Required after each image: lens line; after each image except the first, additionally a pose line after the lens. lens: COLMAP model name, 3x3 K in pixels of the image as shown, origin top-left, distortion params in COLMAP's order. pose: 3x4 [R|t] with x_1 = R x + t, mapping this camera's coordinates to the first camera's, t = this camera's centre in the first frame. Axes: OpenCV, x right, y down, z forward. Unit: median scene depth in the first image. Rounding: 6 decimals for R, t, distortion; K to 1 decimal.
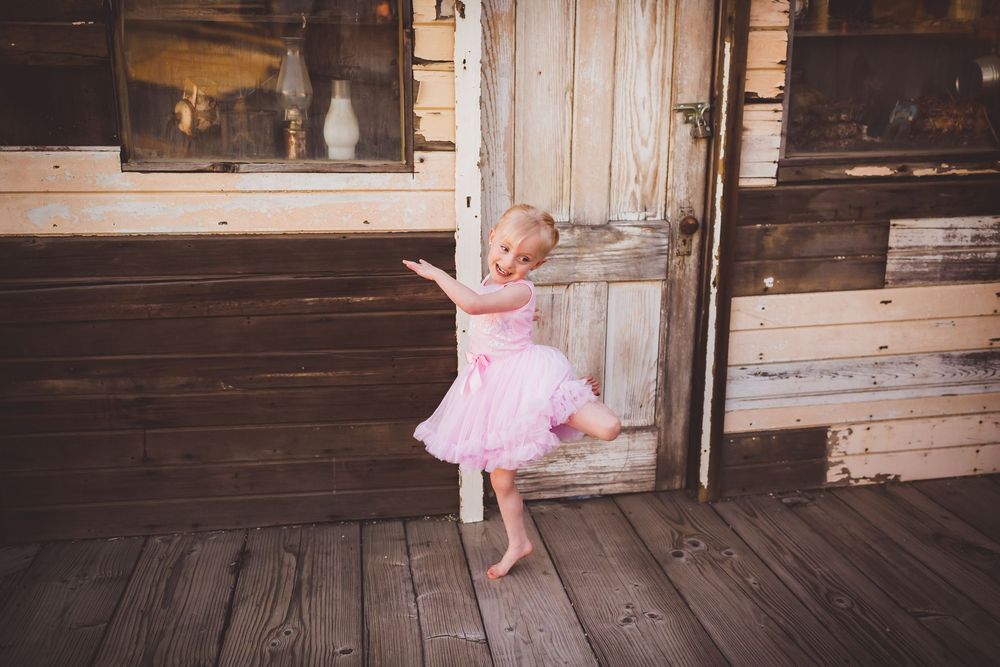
lens RADIAL K [[949.2, 0, 503.2], [0, 949.2, 330.1], [0, 0, 1]] dist [-0.008910, 0.000000]
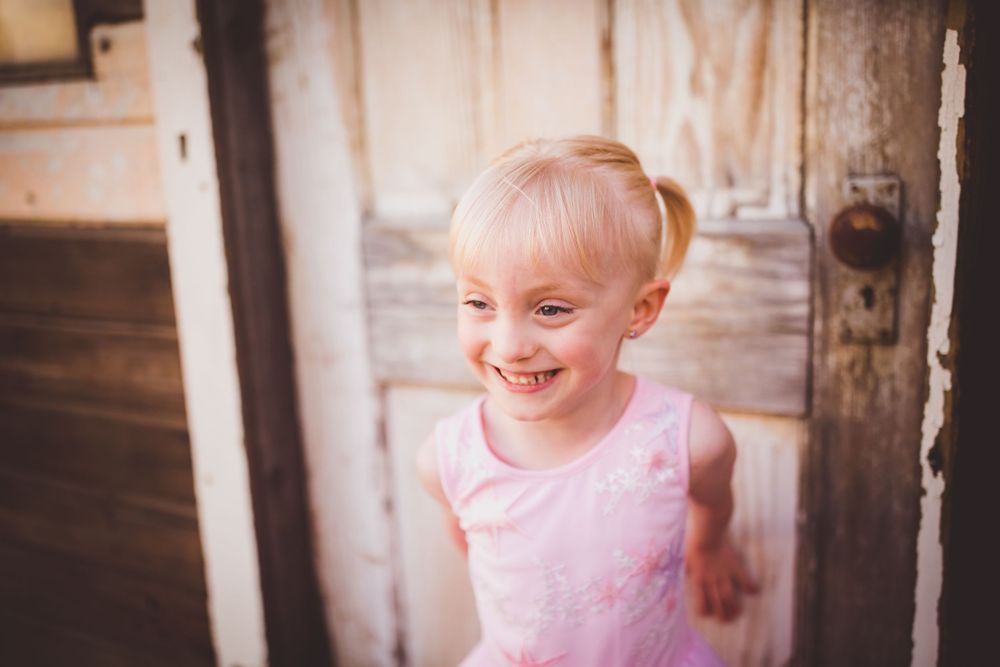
lens RADIAL K [[949.2, 0, 514.1], [0, 949.2, 332.1], [0, 0, 1]] dist [-0.008910, 0.000000]
pose [[0.814286, 0.086343, -0.574007, 0.277856], [-0.117422, 0.992933, -0.017217, -0.066364], [0.568464, 0.081421, 0.818669, 0.723968]]
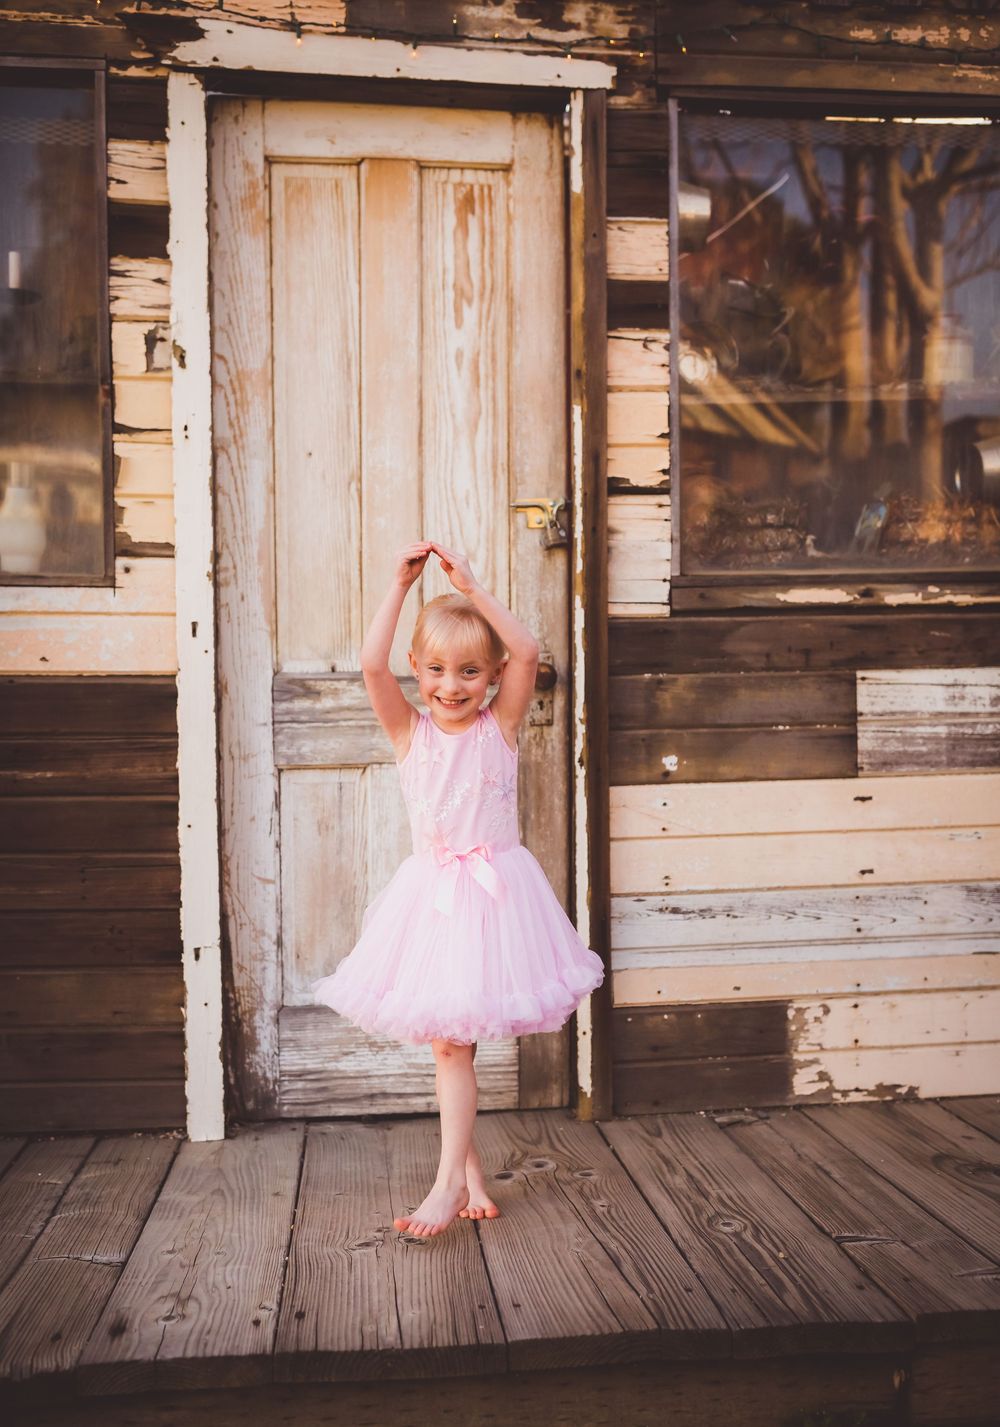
lens RADIAL K [[1447.4, 0, 485.3], [0, 1447.4, 742.4], [0, 0, 1]] dist [-0.010129, 0.000000]
pose [[0.998298, -0.006945, -0.057896, 0.216726], [-0.005956, 0.975544, -0.219723, 0.159653], [0.058006, 0.219694, 0.973843, 0.019928]]
